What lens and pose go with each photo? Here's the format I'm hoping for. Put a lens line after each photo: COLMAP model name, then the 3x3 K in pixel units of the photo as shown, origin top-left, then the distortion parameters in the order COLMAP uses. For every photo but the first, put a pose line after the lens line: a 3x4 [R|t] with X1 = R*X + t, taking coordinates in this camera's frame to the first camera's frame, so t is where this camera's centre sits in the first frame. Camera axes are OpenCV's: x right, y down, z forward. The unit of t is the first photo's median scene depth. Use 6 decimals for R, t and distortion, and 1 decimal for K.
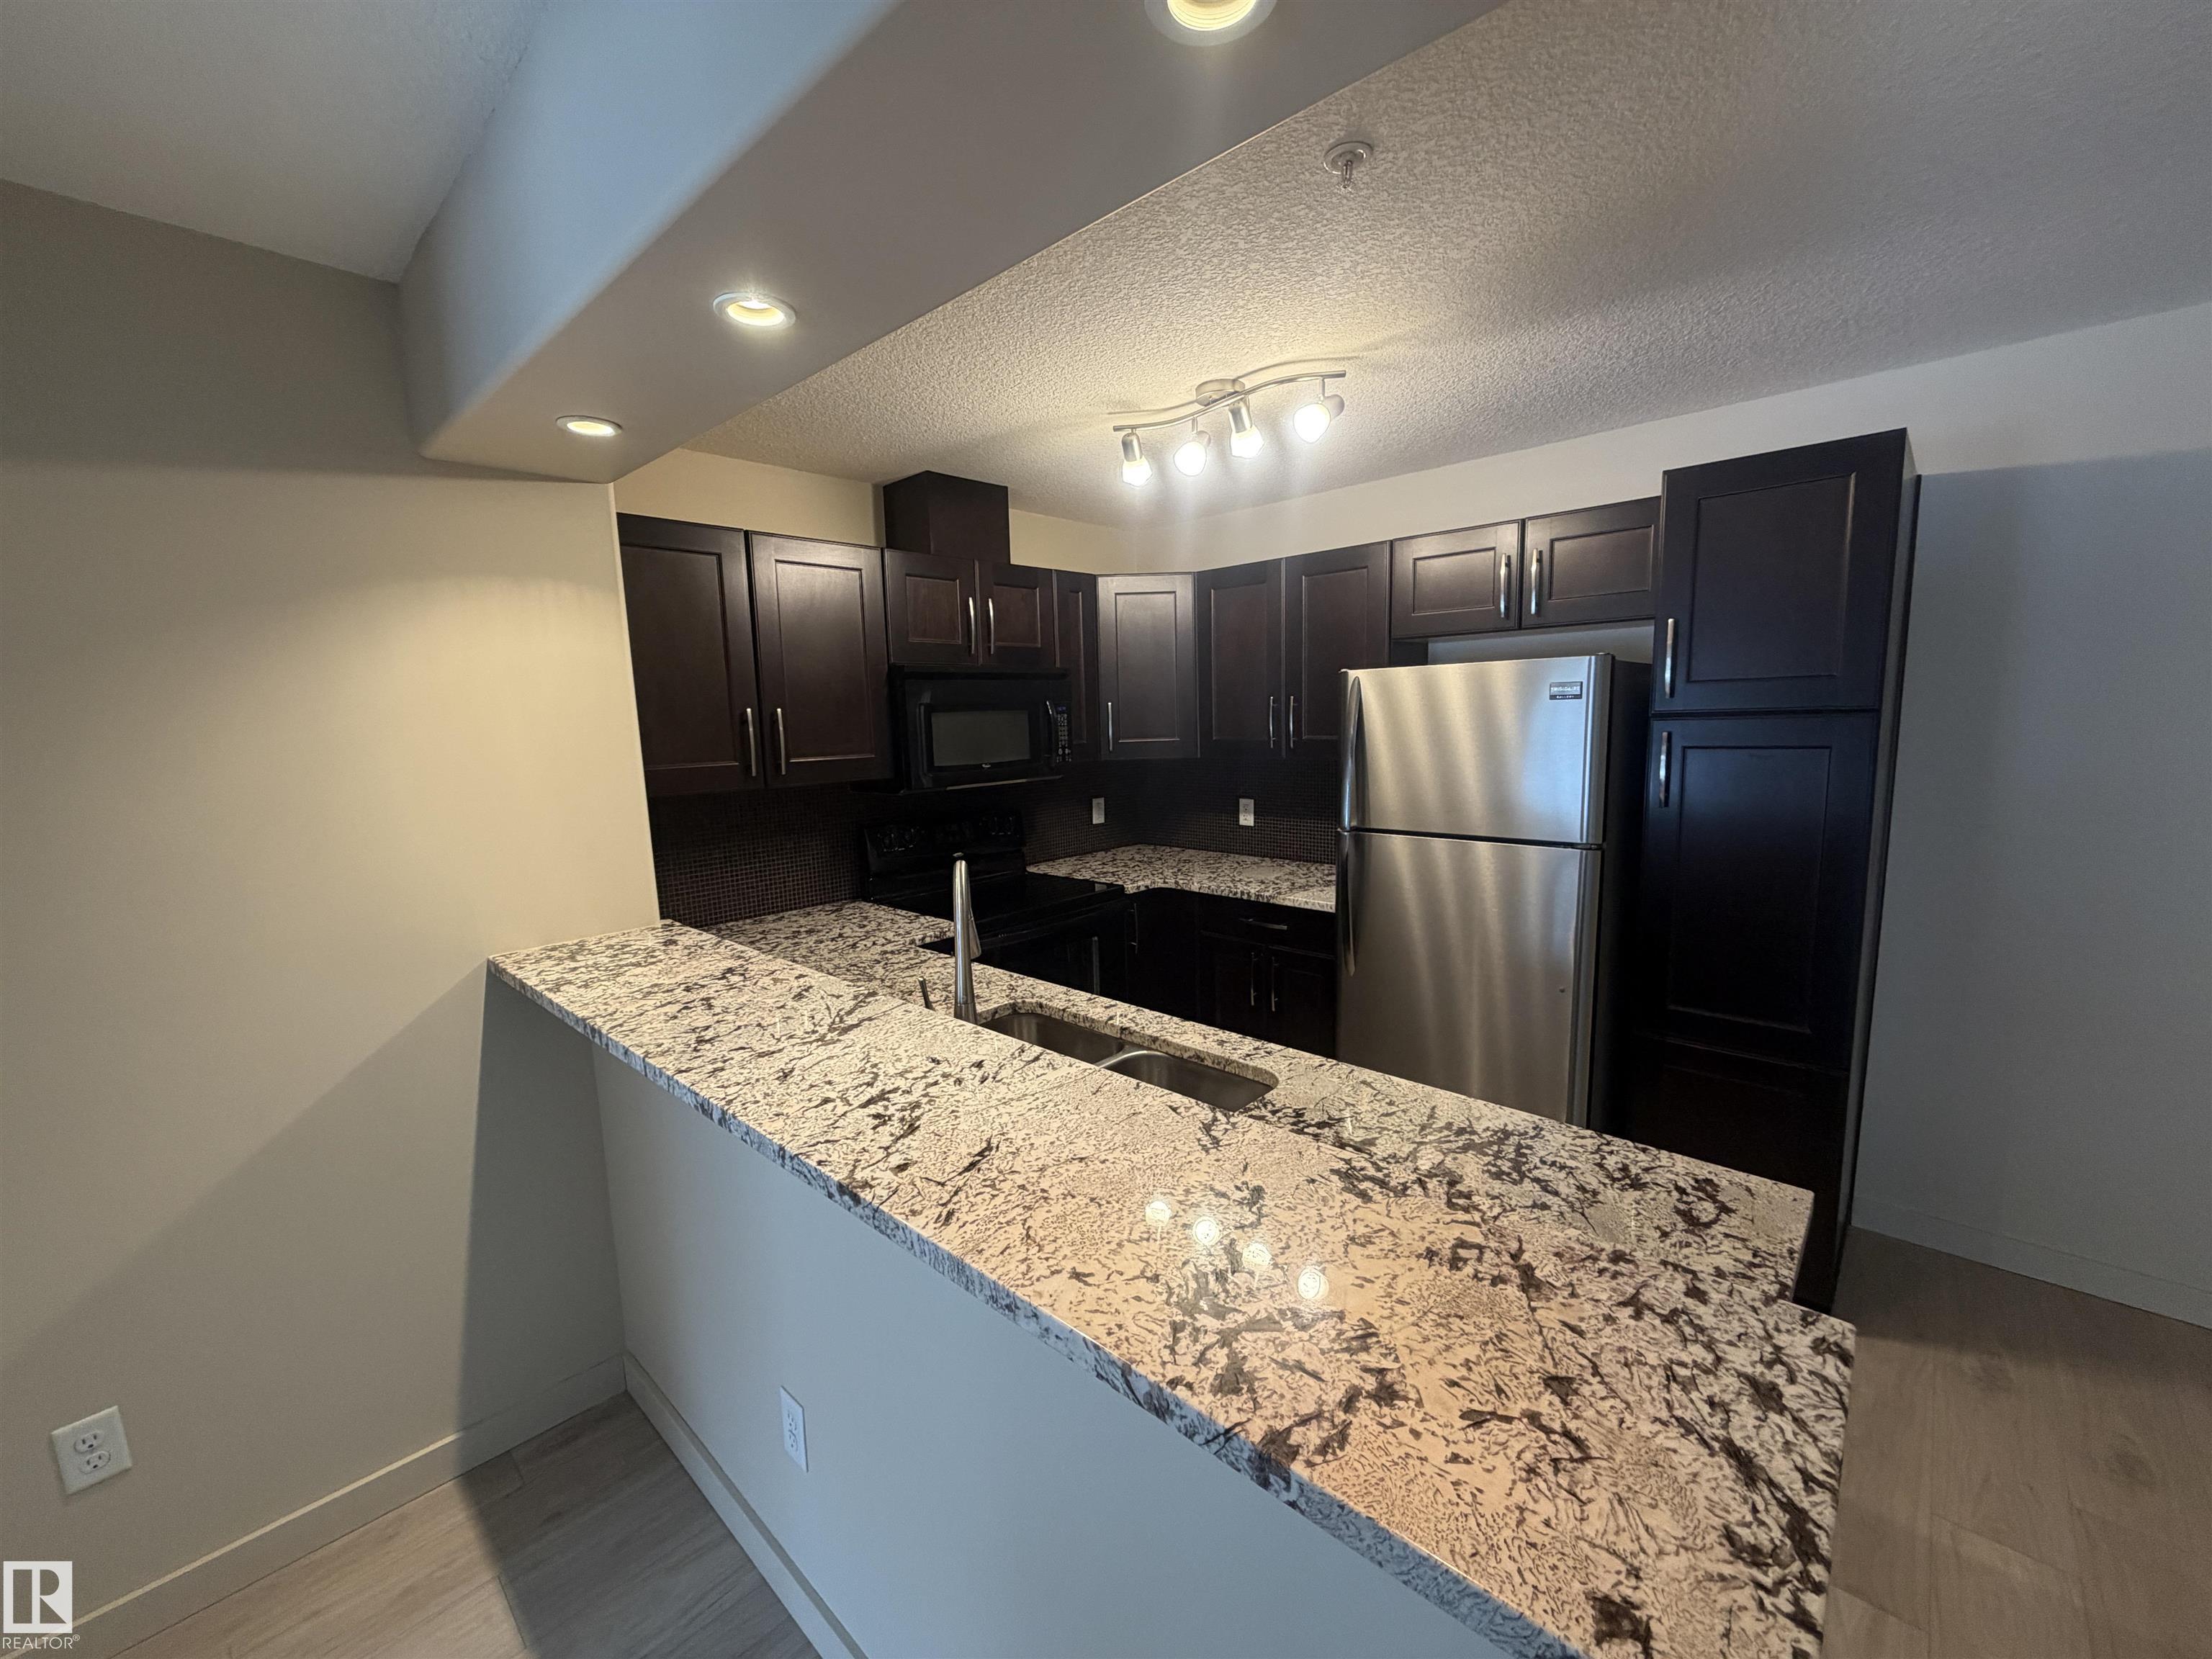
lens RADIAL K [[881.9, 0, 1098.1], [0, 881.9, 832.6], [0, 0, 1]] dist [-0.000086, 0.000045]
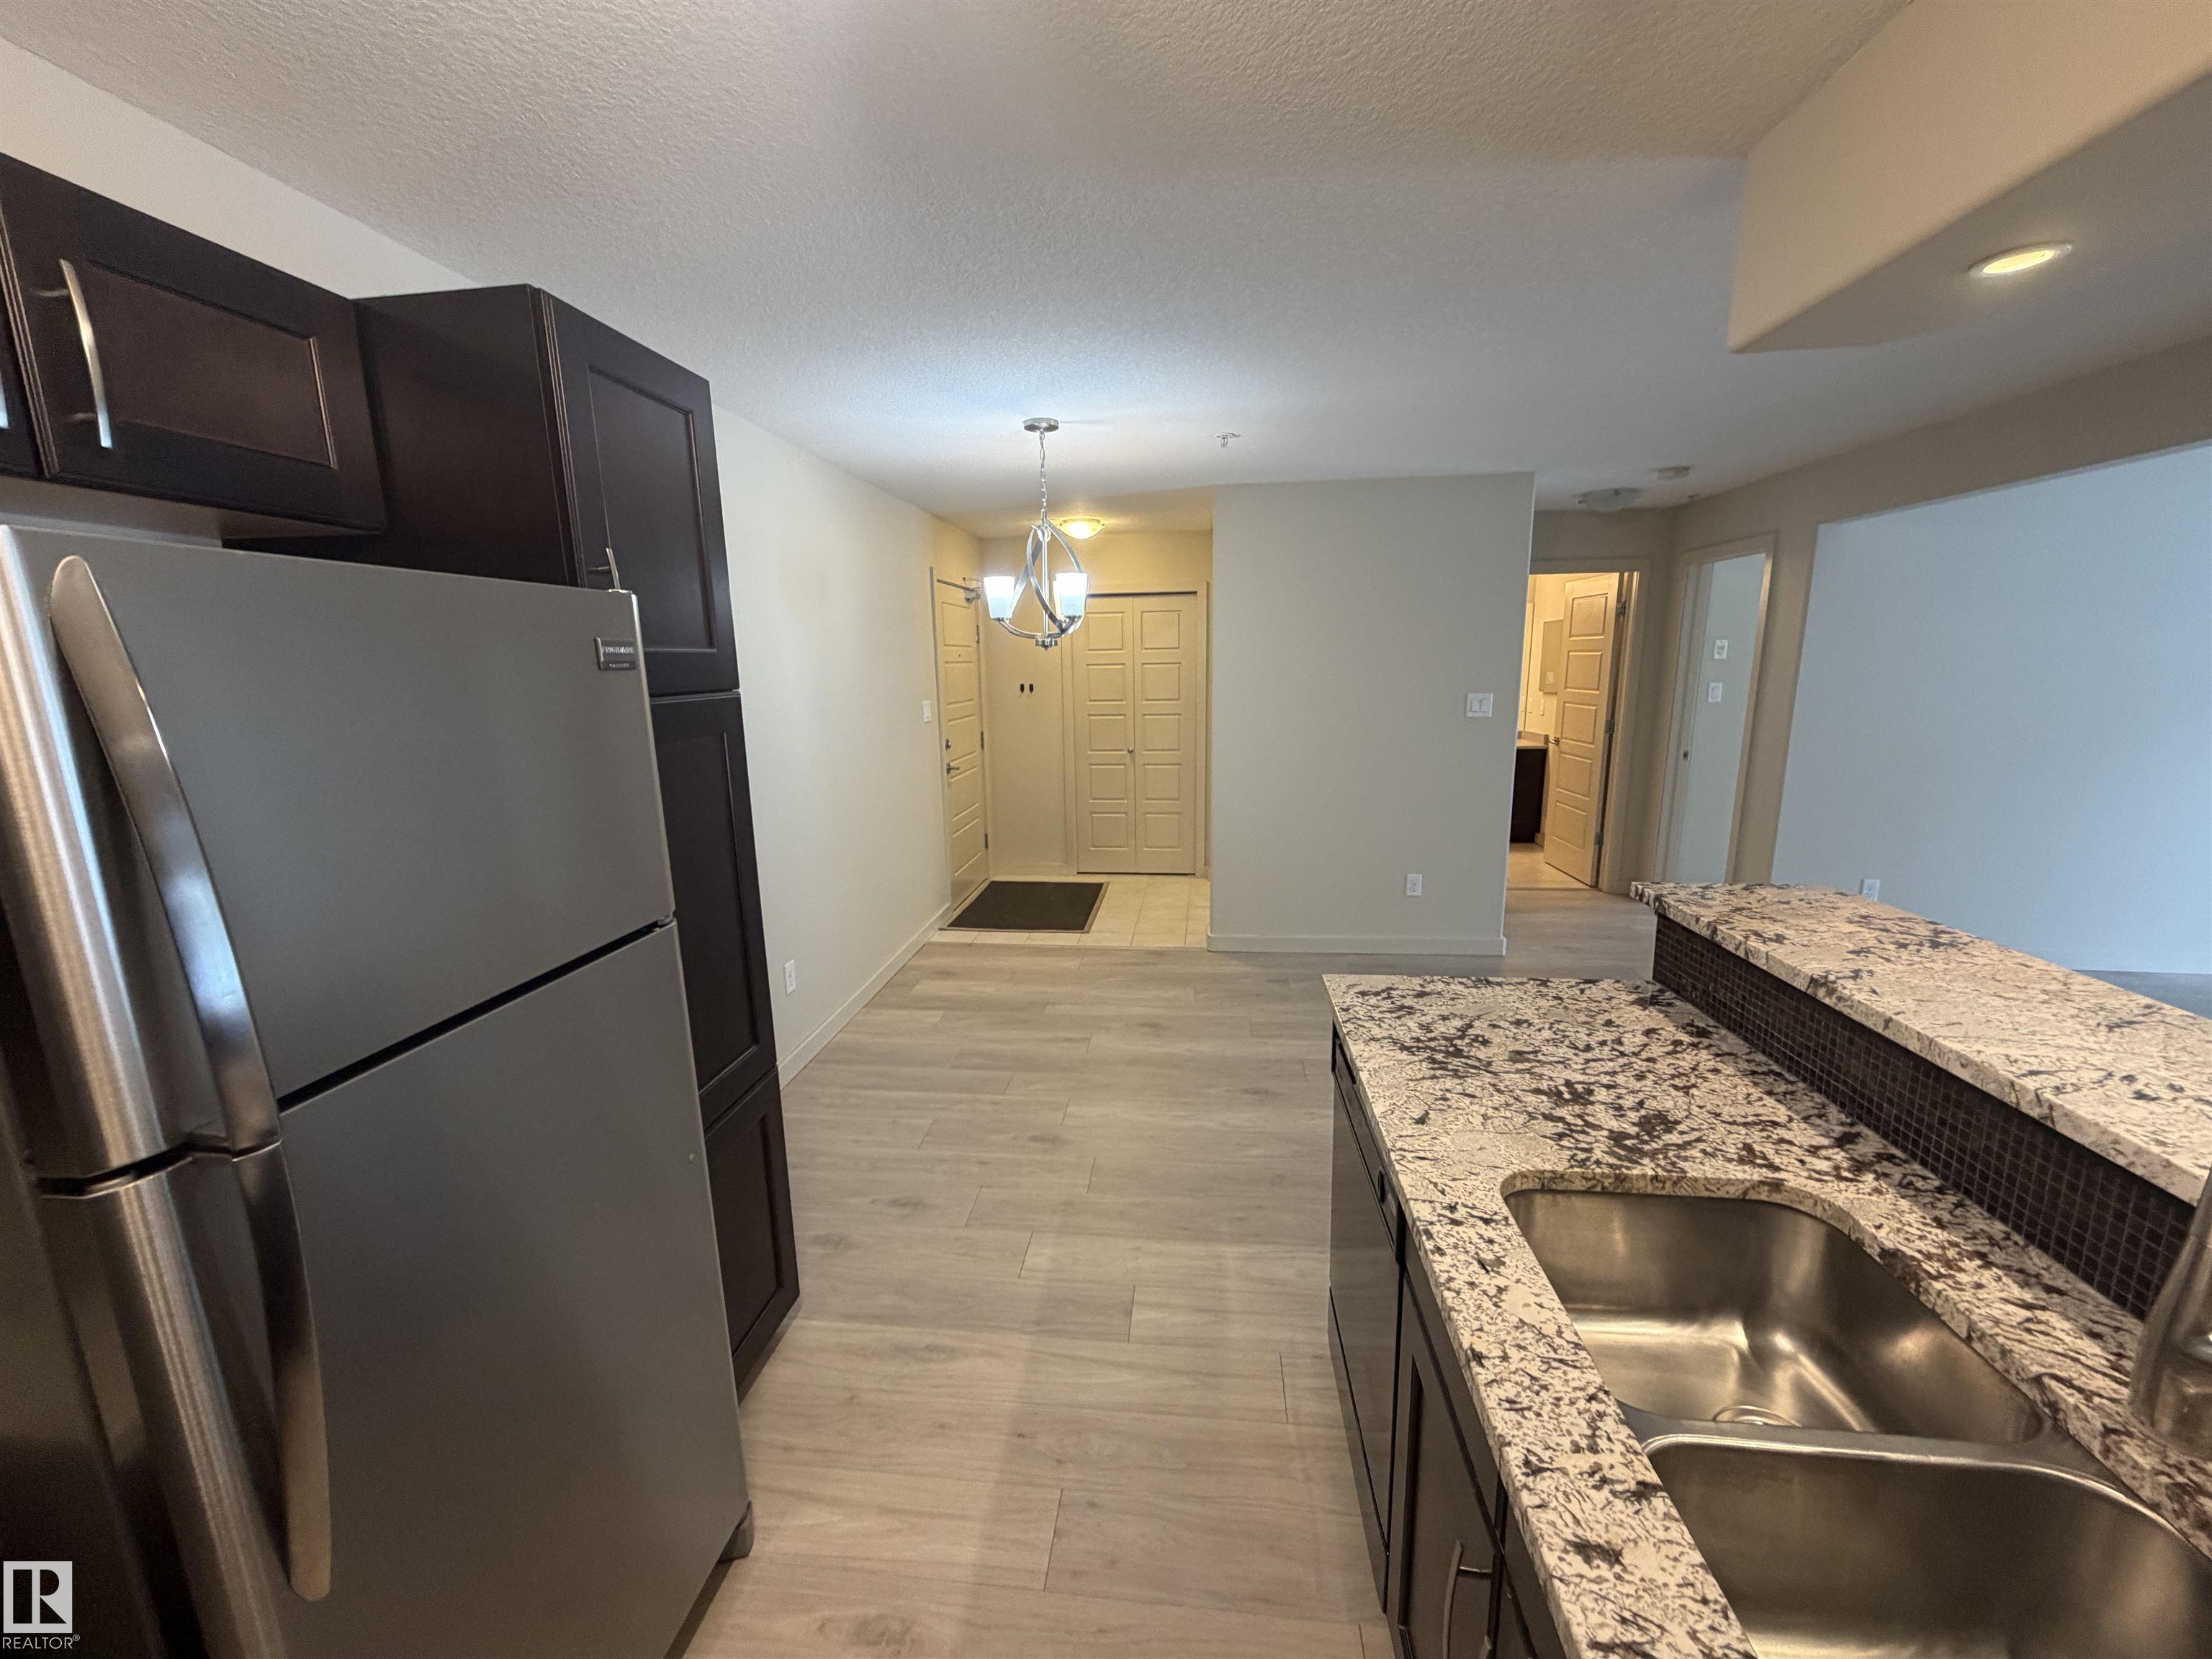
lens RADIAL K [[881.9, 0, 1097.9], [0, 881.9, 833.4], [0, 0, 1]] dist [-0.000086, 0.000045]
pose [[-0.597777, -0.114067, 0.793505, -0.112080], [0.142073, 0.959083, 0.244898, -0.177046], [-0.788972, 0.259131, -0.557112, 1.338586]]
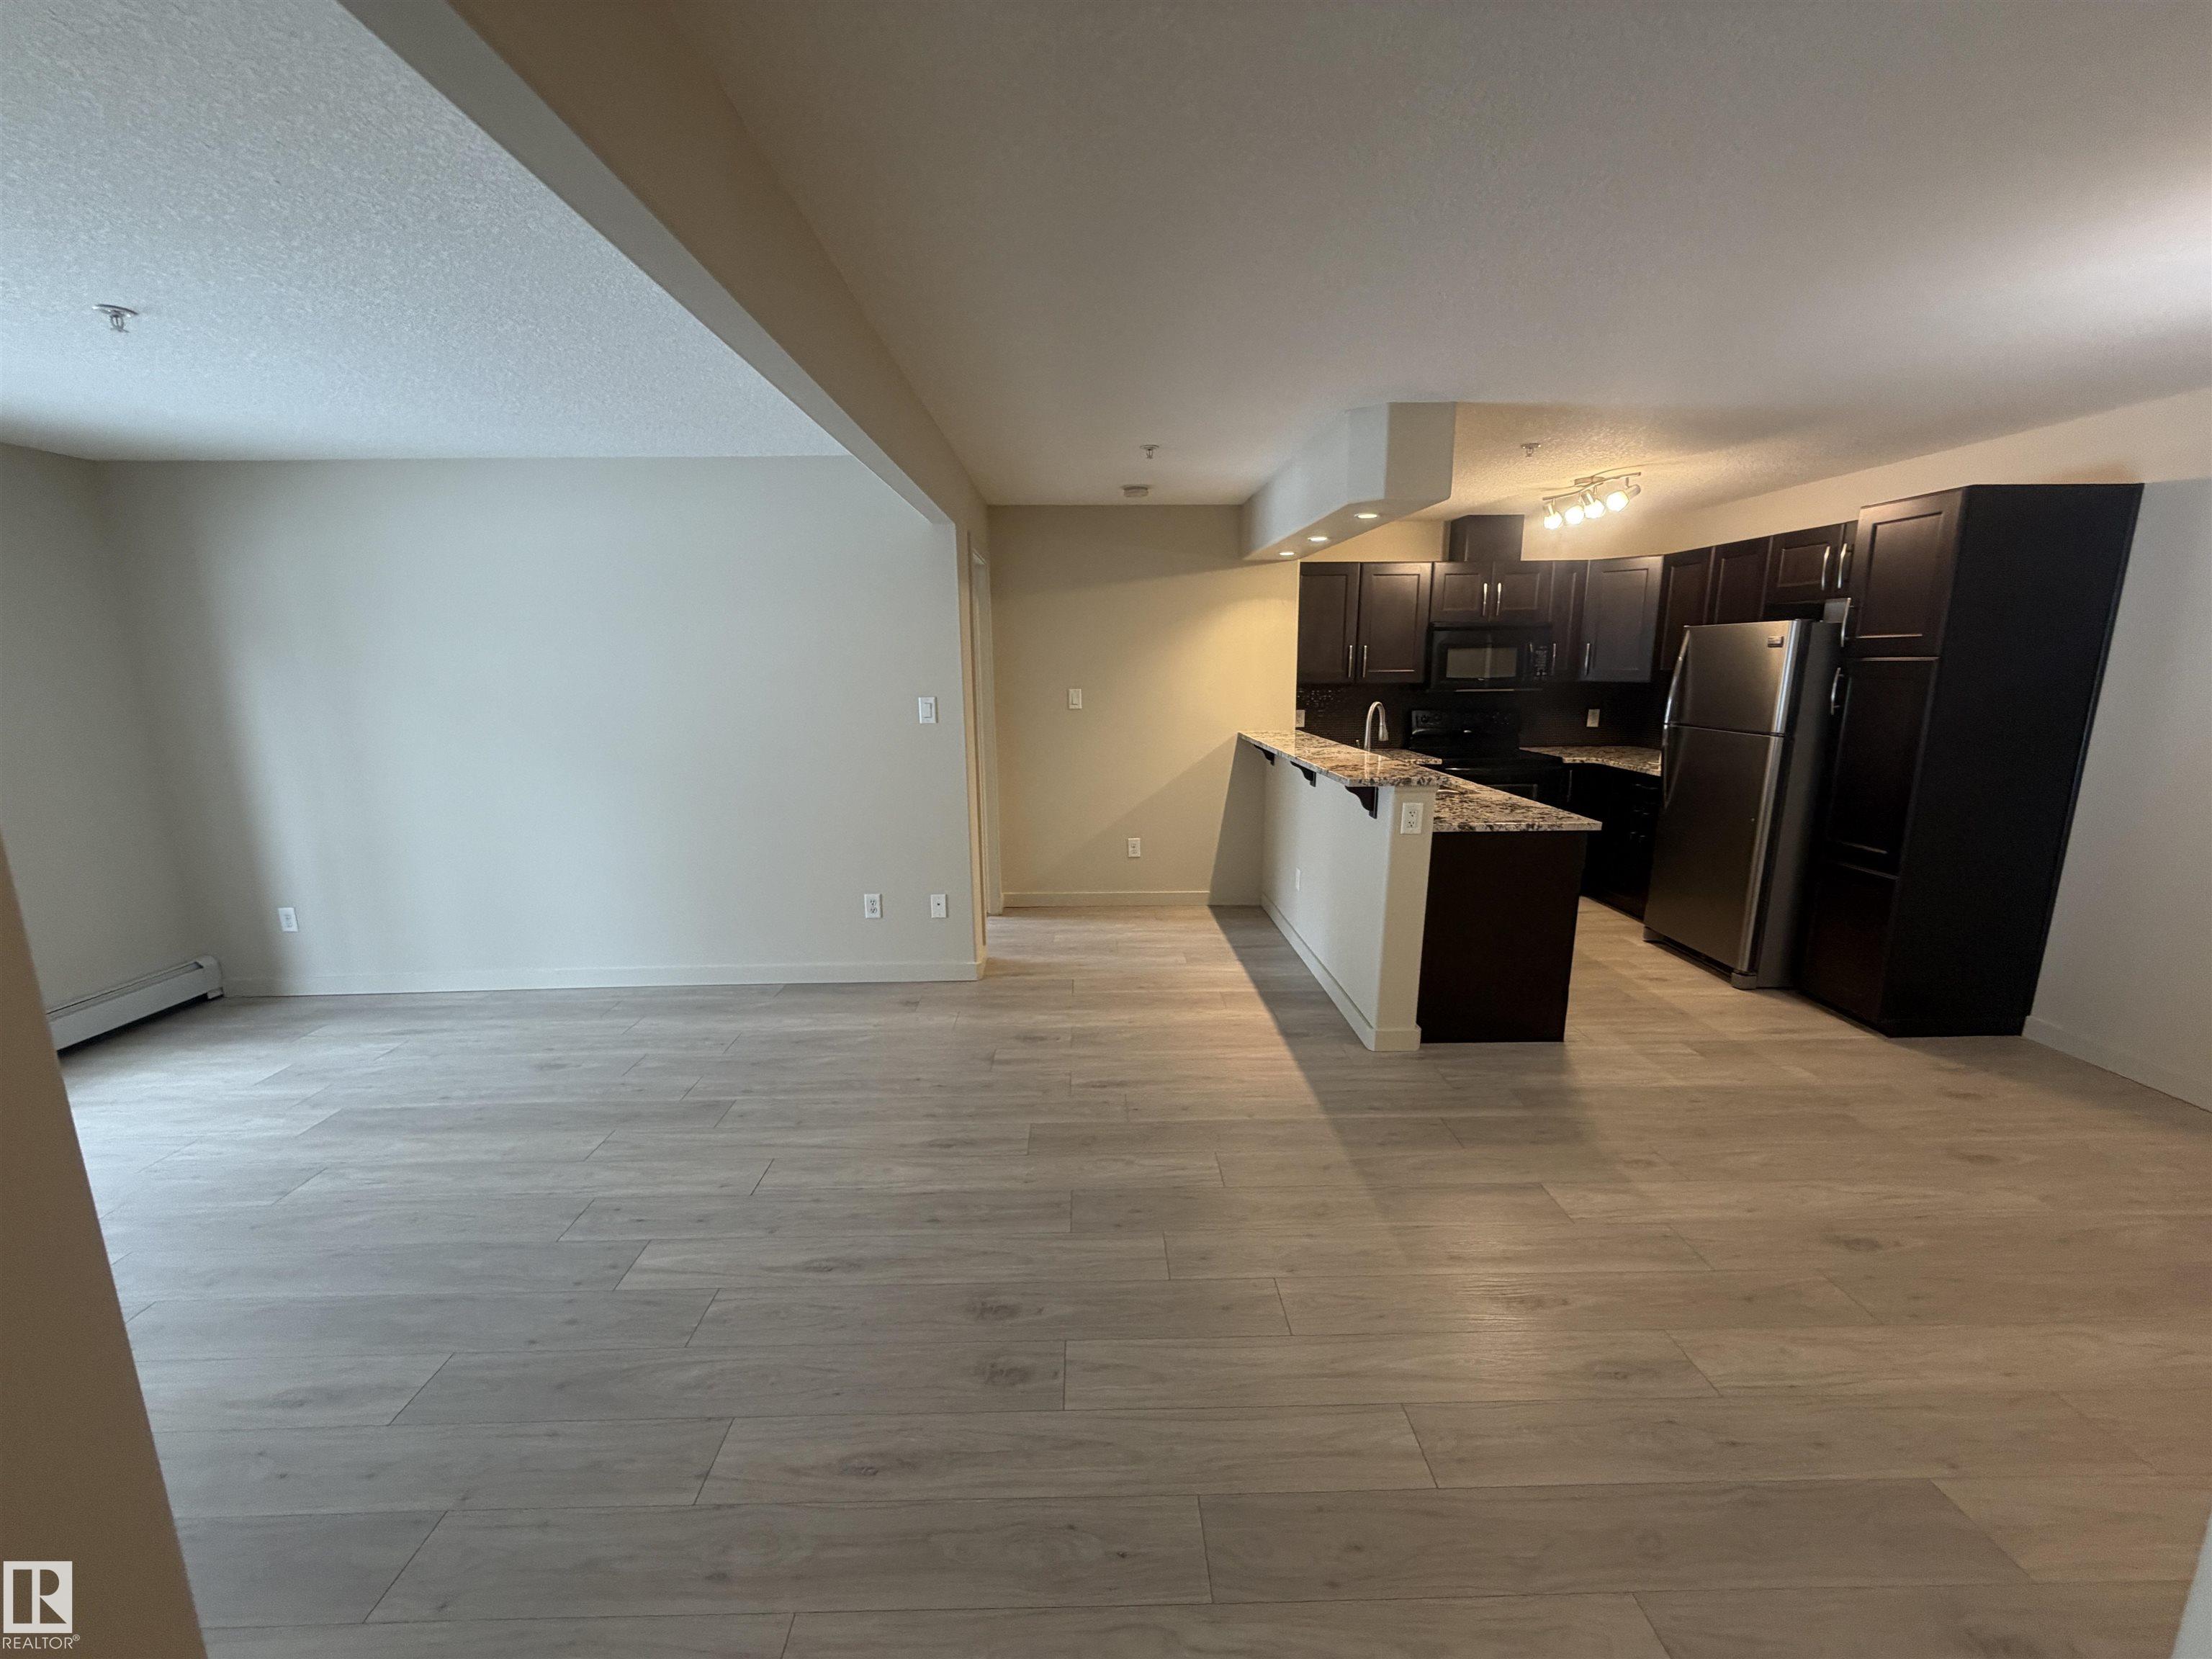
lens RADIAL K [[881.9, 0, 1100.1], [0, 881.9, 835.4], [0, 0, 1]] dist [-0.000086, 0.000045]
pose [[0.706036, 0.160750, -0.689690, 1.030981], [-0.106523, 0.986923, 0.120981, 0.172297], [0.700119, -0.011949, 0.713926, -1.379073]]
